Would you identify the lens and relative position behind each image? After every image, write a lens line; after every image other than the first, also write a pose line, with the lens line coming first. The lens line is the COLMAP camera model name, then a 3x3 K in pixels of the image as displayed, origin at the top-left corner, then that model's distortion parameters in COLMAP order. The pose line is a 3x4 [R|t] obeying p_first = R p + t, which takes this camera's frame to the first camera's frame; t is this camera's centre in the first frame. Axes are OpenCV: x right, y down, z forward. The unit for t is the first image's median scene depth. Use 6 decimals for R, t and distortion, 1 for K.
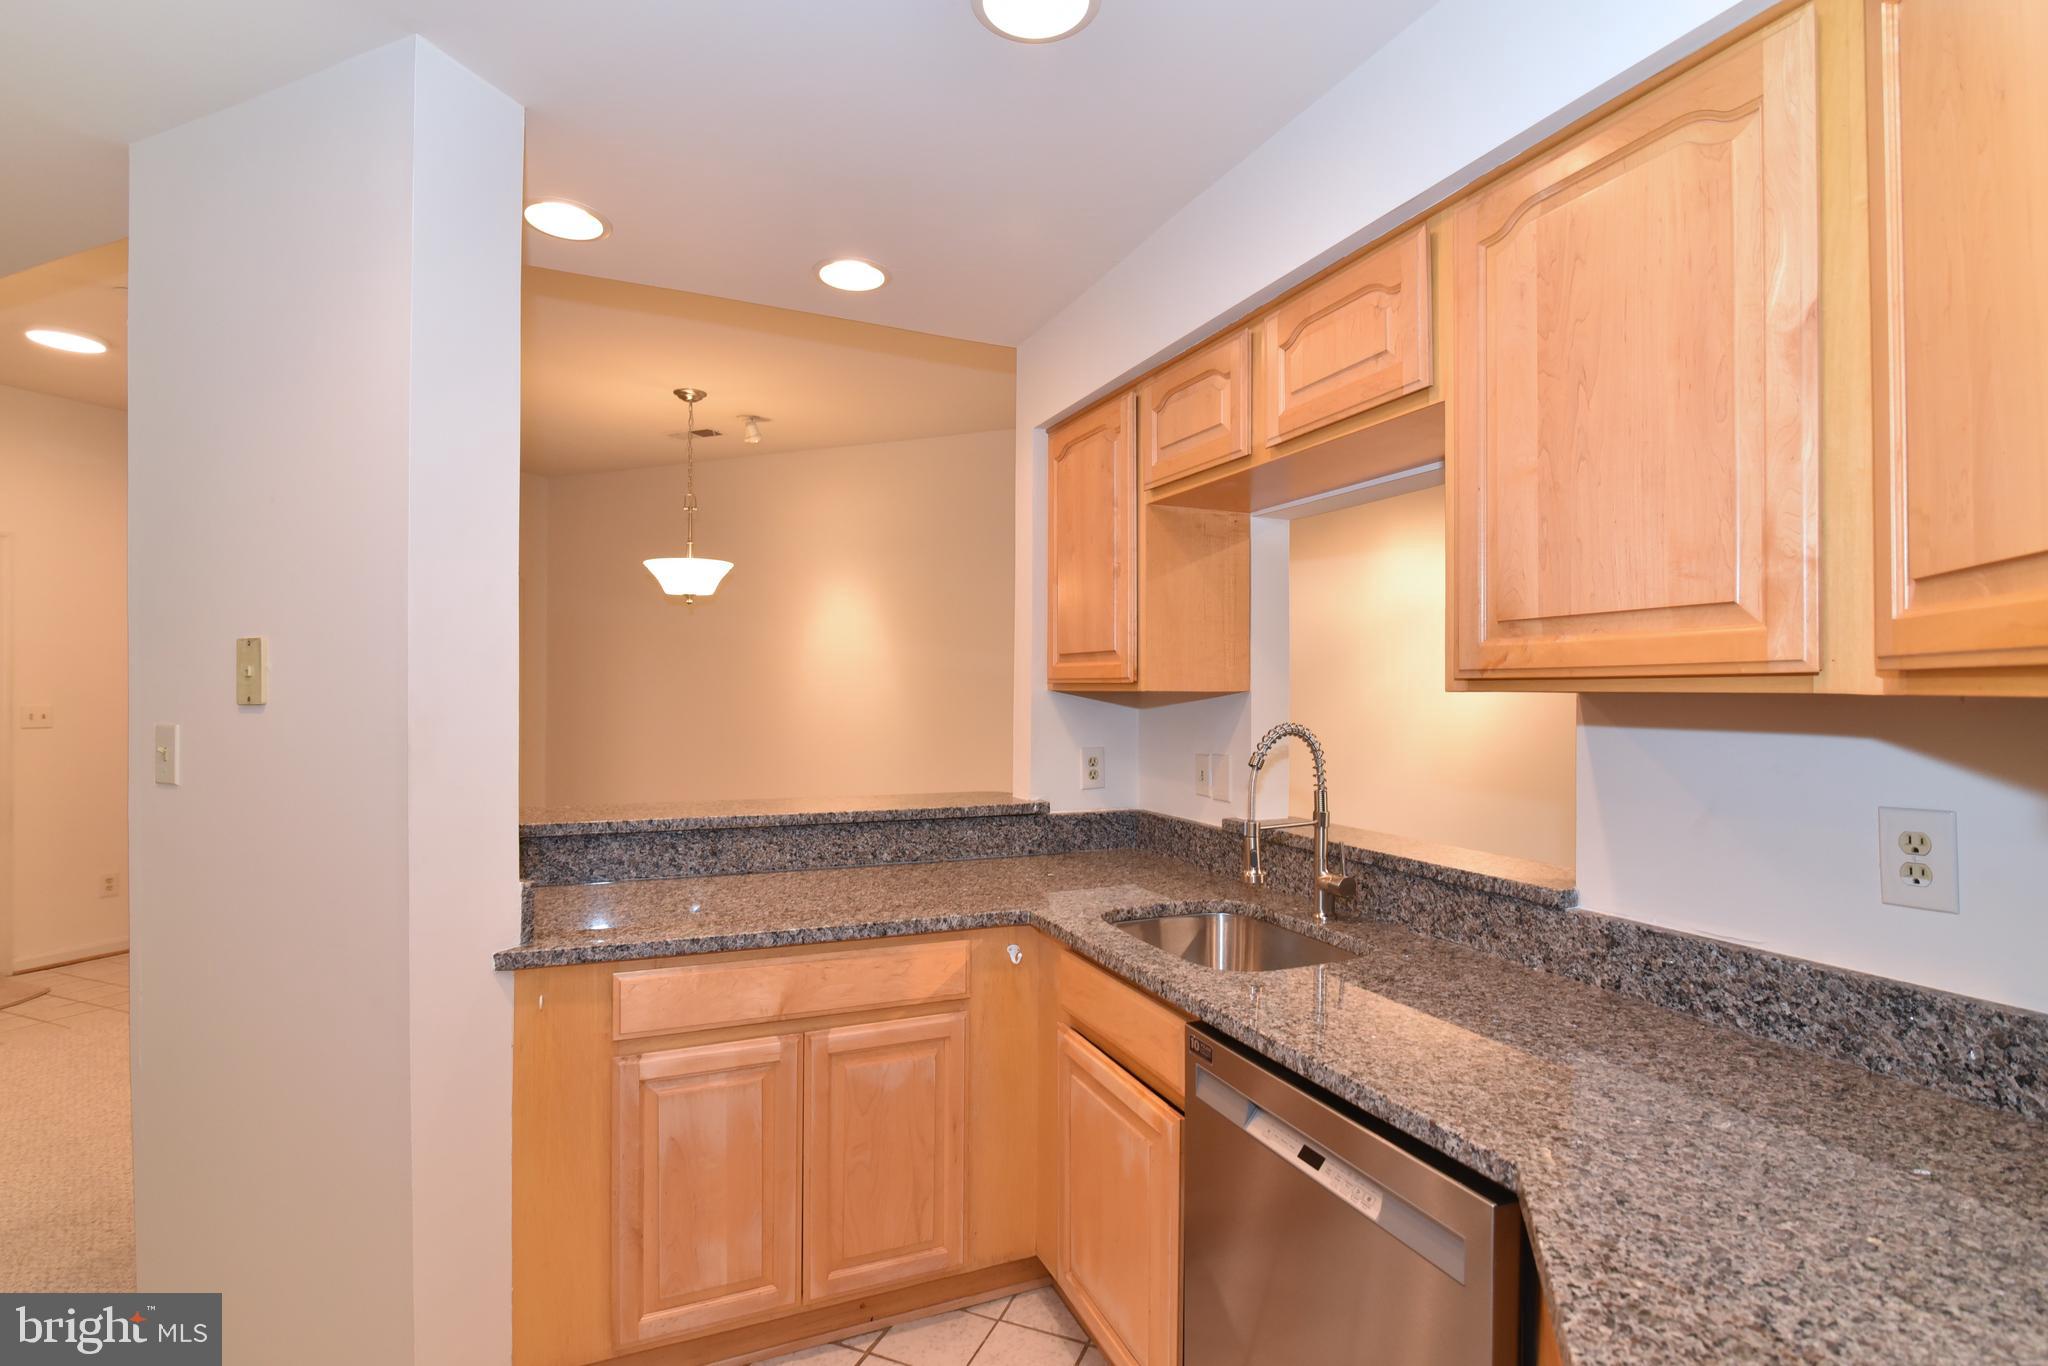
lens RADIAL K [[962.3, 0, 1026.2], [0, 962.3, 695.2], [0, 0, 1]] dist [-0.015144, 0.000231]
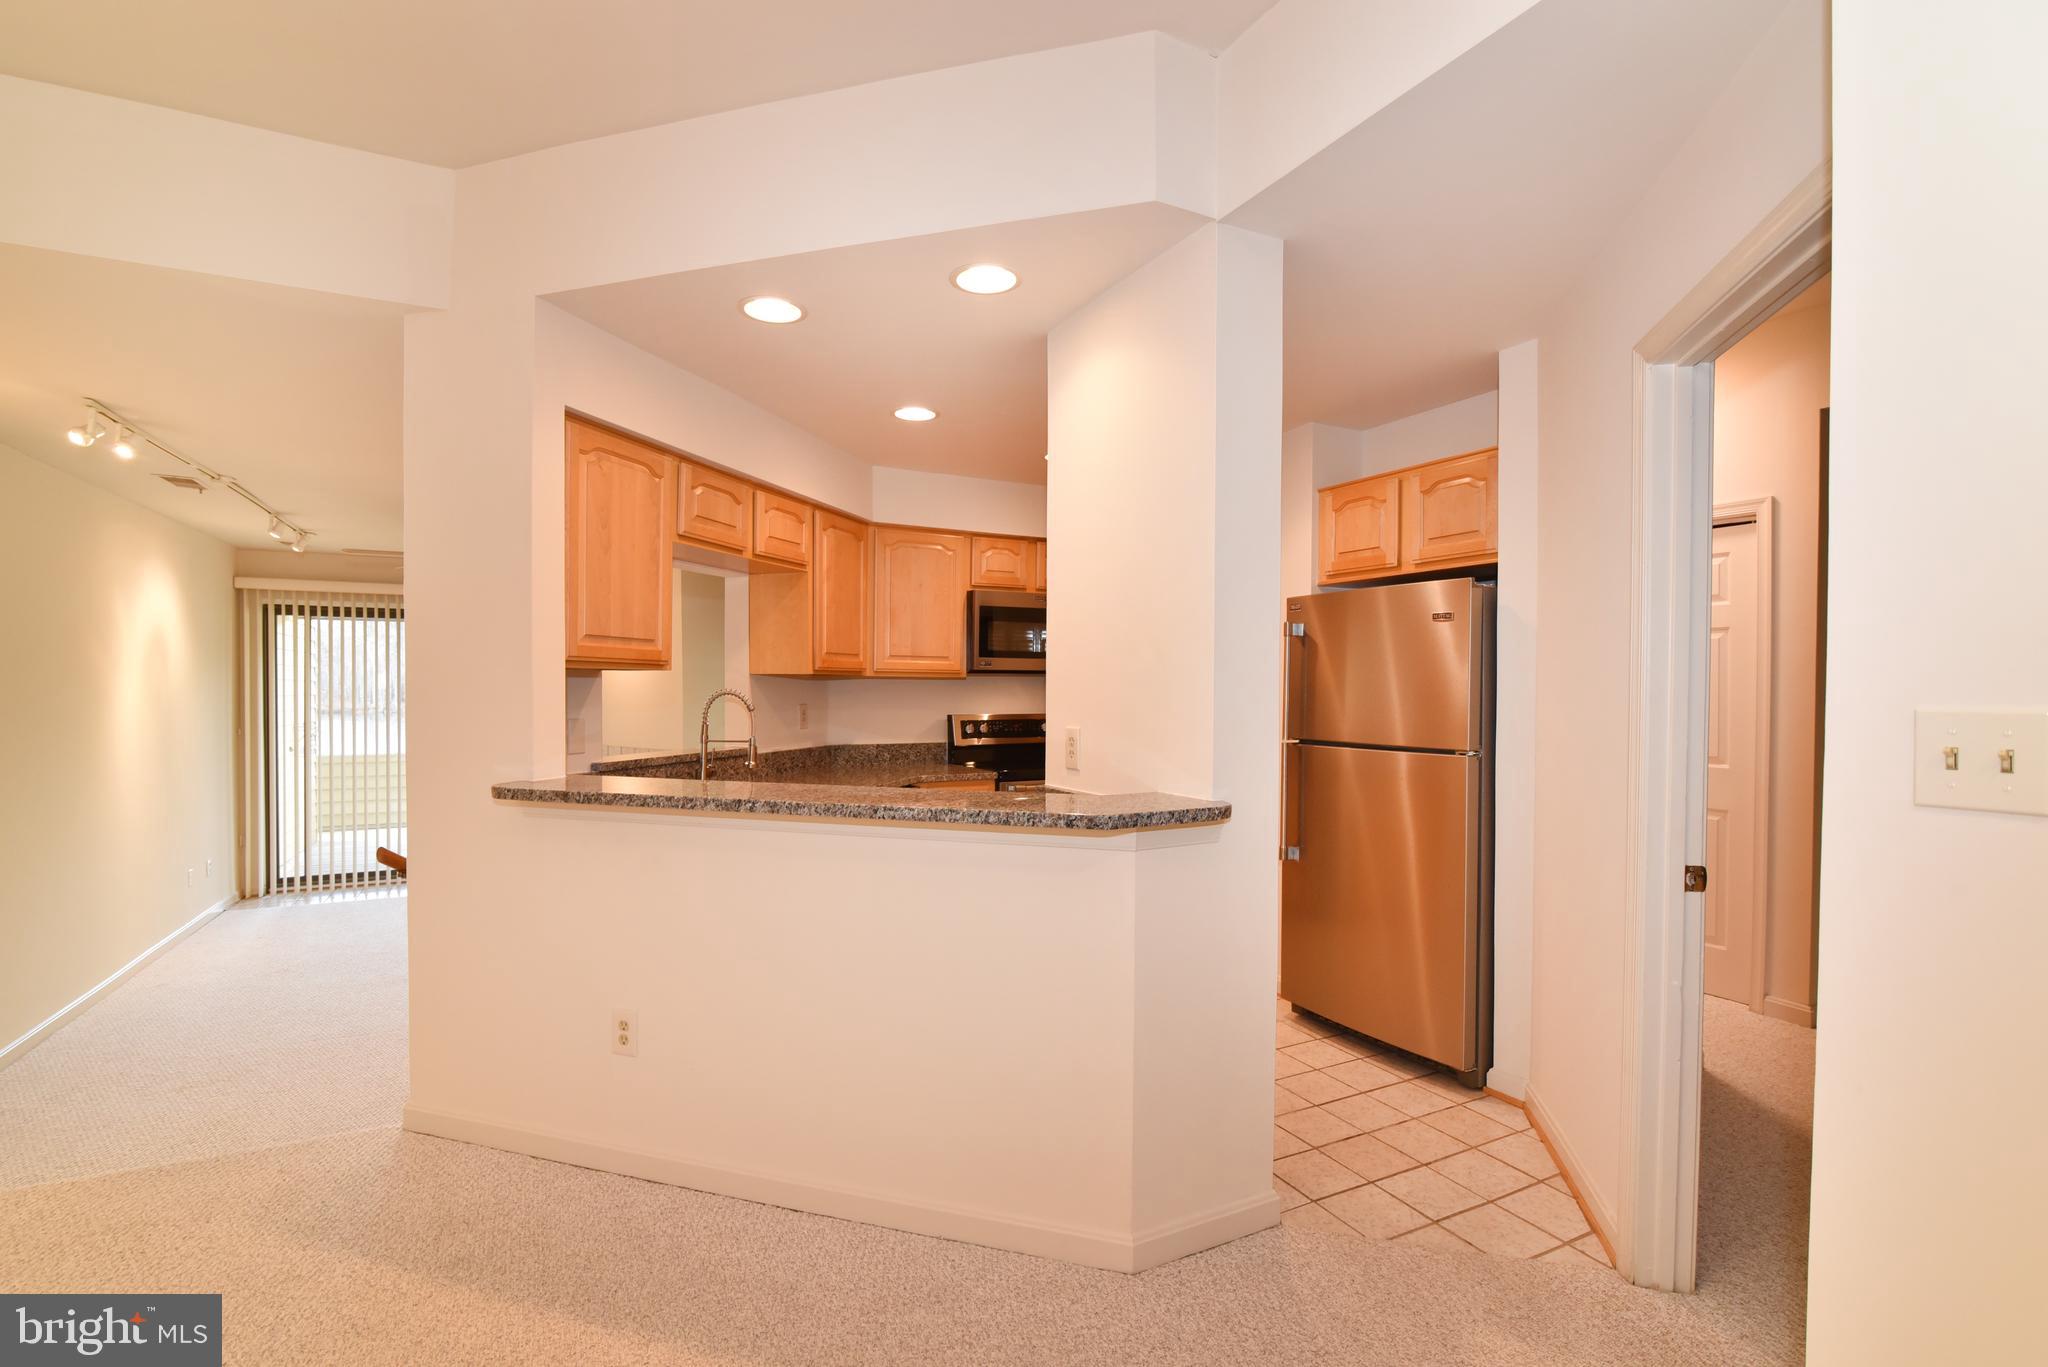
lens RADIAL K [[939.5, 0, 1022.0], [0, 939.5, 689.6], [0, 0, 1]] dist [-0.015835, -0.000224]
pose [[-0.749706, -0.016446, 0.661567, -1.816167], [-0.009090, 0.999853, 0.014555, -0.005191], [-0.661709, 0.004898, -0.749745, 2.573624]]
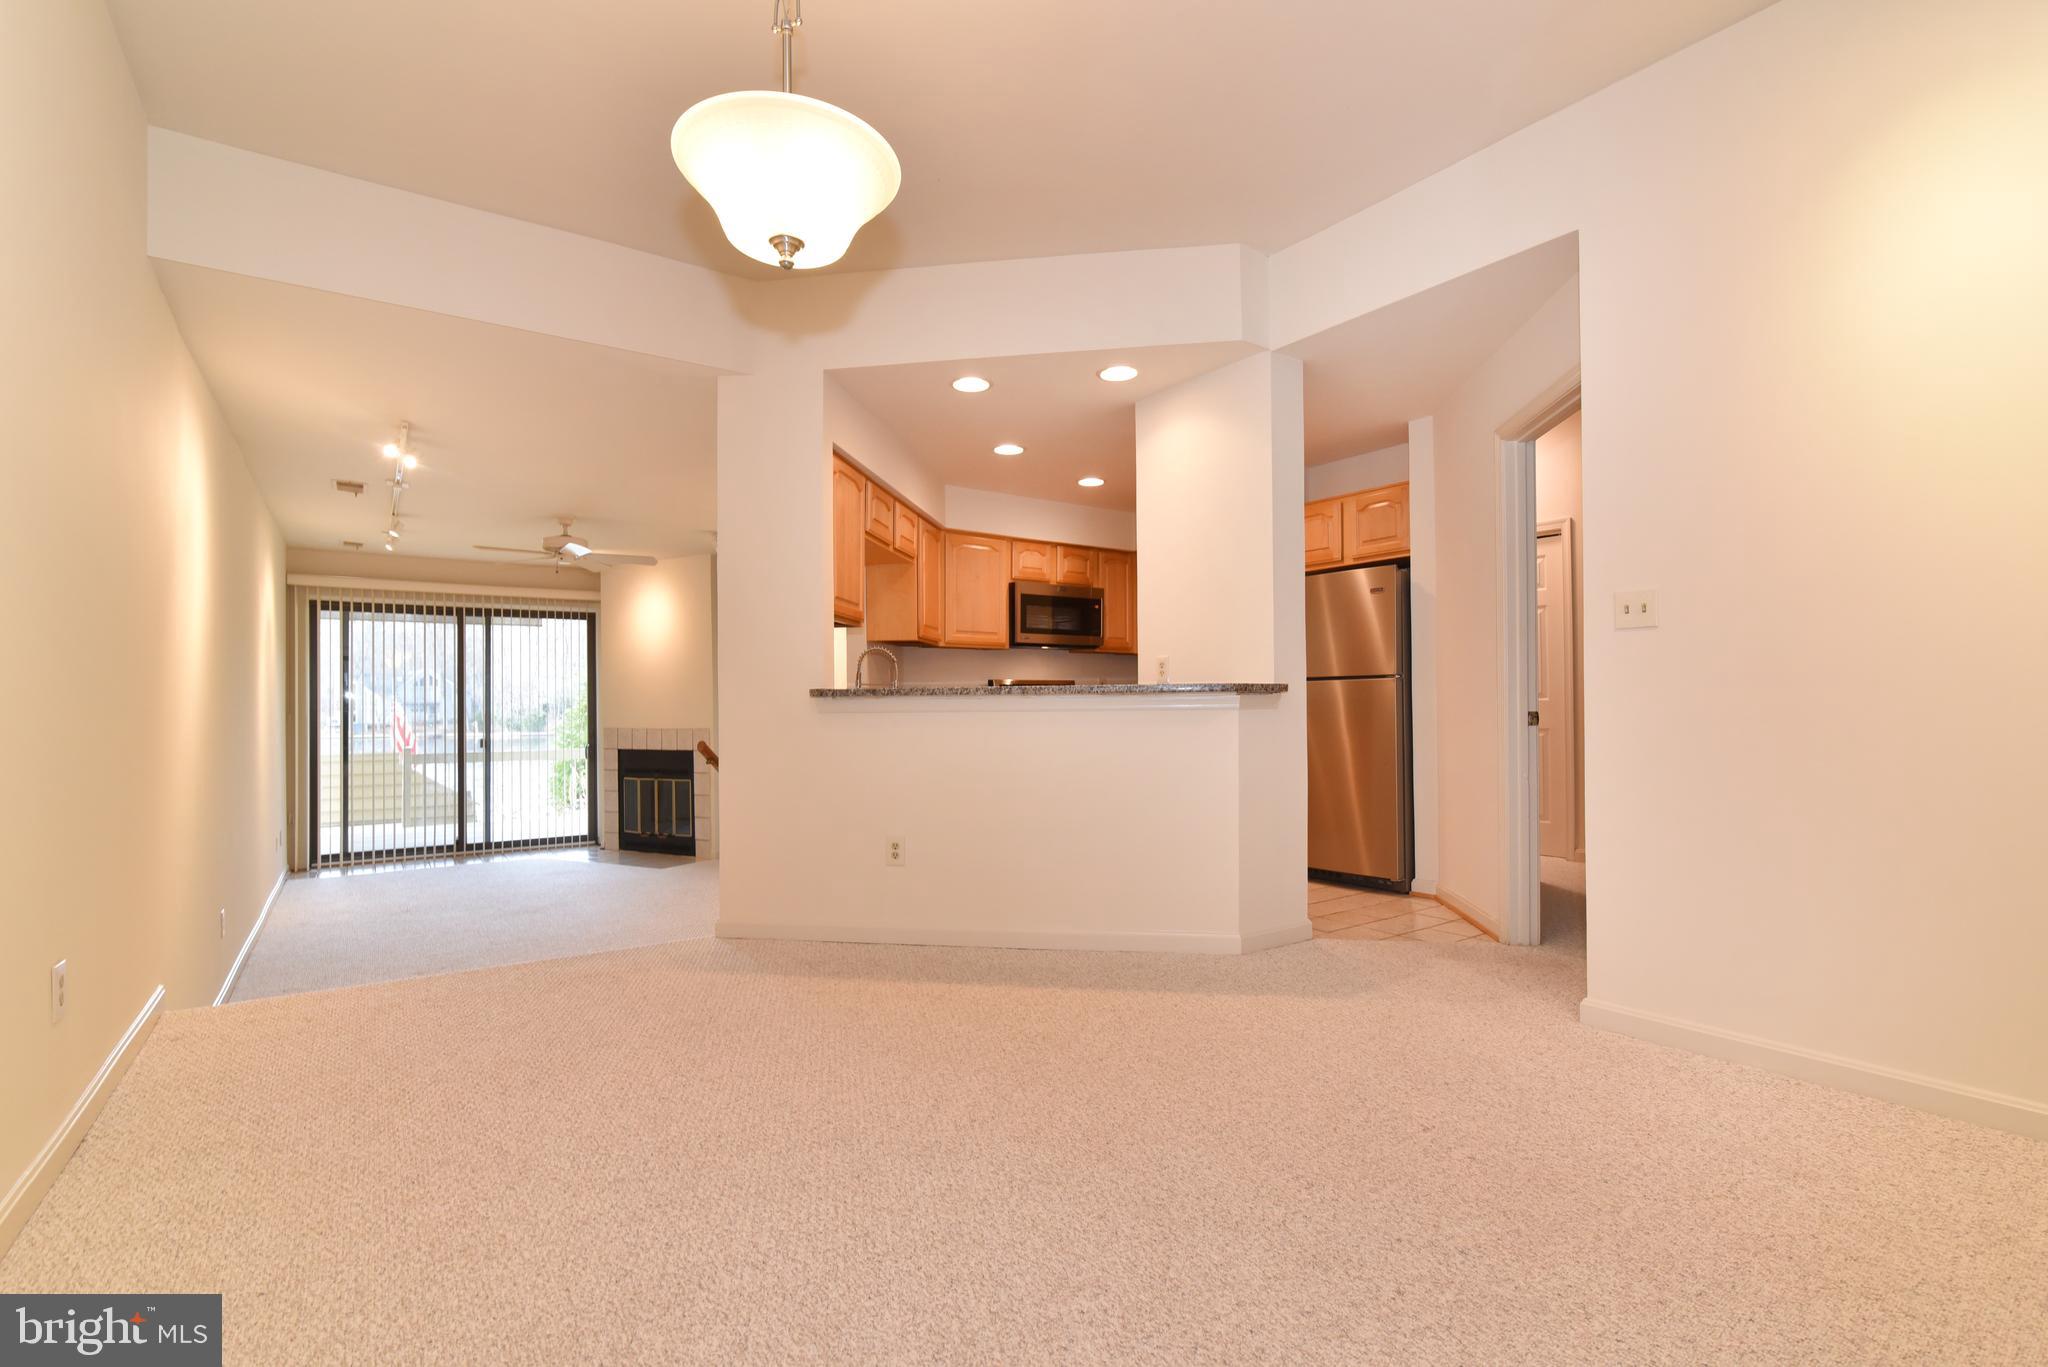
lens RADIAL K [[939.5, 0, 1022.0], [0, 939.5, 689.6], [0, 0, 1]] dist [-0.015835, -0.000224]
pose [[-0.831945, 0.004884, 0.554837, -1.907184], [0.001318, 0.999976, -0.006826, 0.208698], [-0.554857, -0.004948, -0.831931, 3.720750]]
